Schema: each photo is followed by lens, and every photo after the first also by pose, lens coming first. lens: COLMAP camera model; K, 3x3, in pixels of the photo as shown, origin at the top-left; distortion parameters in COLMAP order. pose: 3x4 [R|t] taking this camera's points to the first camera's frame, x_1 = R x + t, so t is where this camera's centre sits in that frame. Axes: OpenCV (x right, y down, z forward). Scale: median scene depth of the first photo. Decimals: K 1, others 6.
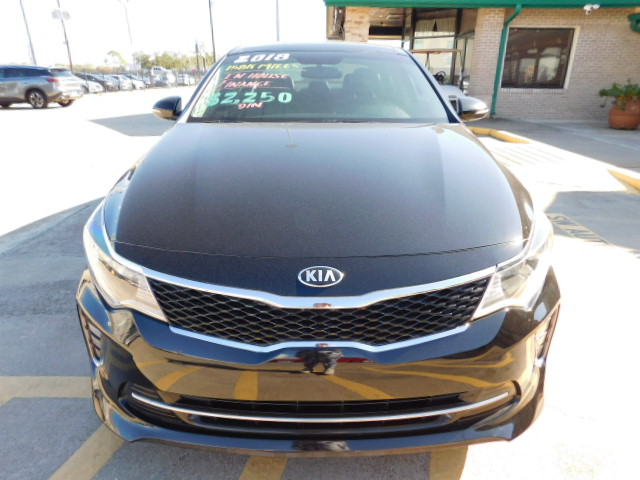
lens RADIAL K [[427.1, 0, 320.0], [0, 427.1, 240.0], [0, 0, 1]] dist [-0.061460, 0.058219]
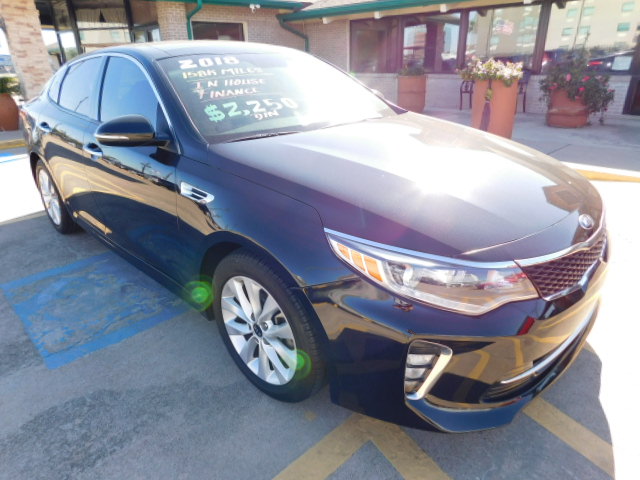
lens RADIAL K [[427.1, 0, 320.0], [0, 427.1, 240.0], [0, 0, 1]] dist [-0.061460, 0.058219]
pose [[0.704084, -0.299255, 0.643981, -0.162253], [0.286537, 0.949488, 0.127943, -0.030389], [-0.649740, 0.094442, 0.754267, 0.053209]]
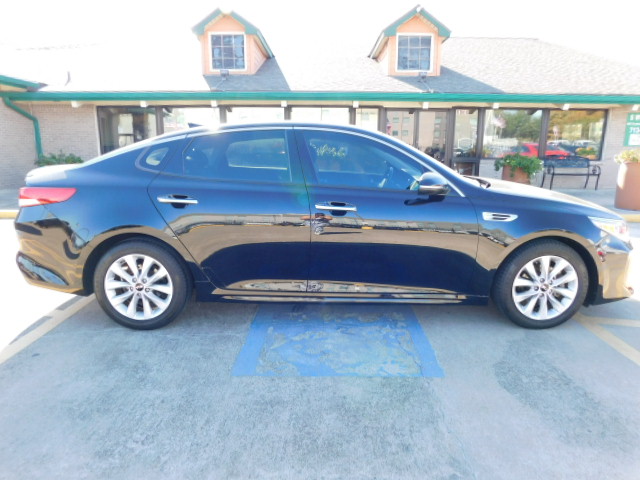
lens RADIAL K [[423.2, 0, 320.0], [0, 423.2, 240.0], [0, 0, 1]] dist [-0.070837, 0.058797]
pose [[-0.001541, -0.224621, 0.974445, -0.346857], [0.360790, 0.908689, 0.210034, -0.124231], [-0.932646, 0.351894, 0.079641, 0.300250]]
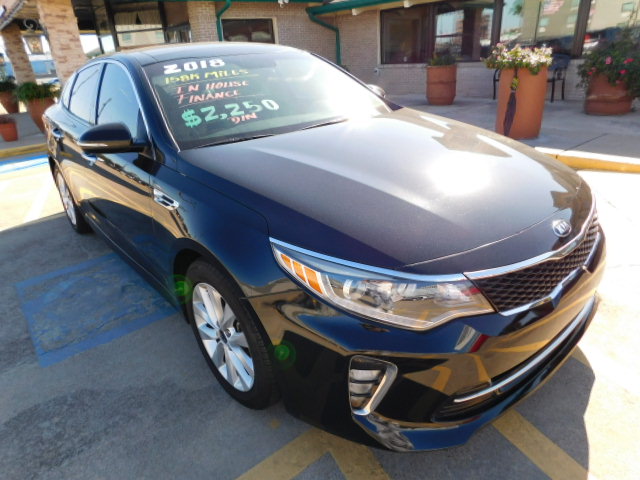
lens RADIAL K [[427.1, 0, 320.0], [0, 427.1, 240.0], [0, 0, 1]] dist [-0.061460, 0.058219]
pose [[0.761481, -0.310663, 0.568889, -0.137435], [0.299845, 0.946939, 0.115757, -0.026318], [-0.574664, 0.082432, 0.814227, 0.037727]]
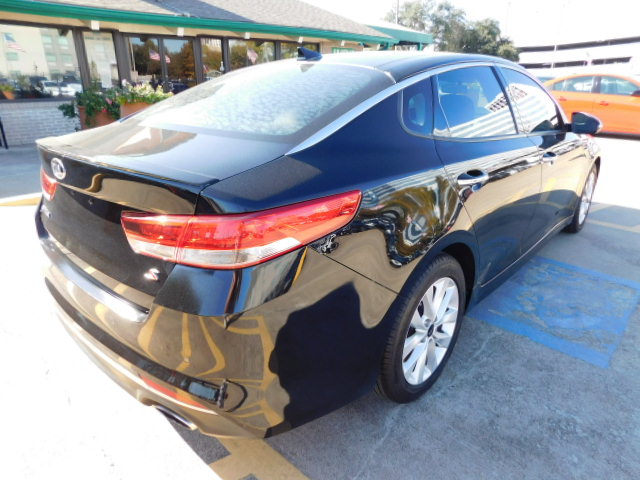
lens RADIAL K [[427.1, 0, 320.0], [0, 427.1, 240.0], [0, 0, 1]] dist [-0.061460, 0.058219]
pose [[-0.735714, -0.243332, 0.632072, -0.153590], [0.250893, 0.768927, 0.588051, -0.222650], [-0.629109, 0.591220, -0.504660, 0.536411]]
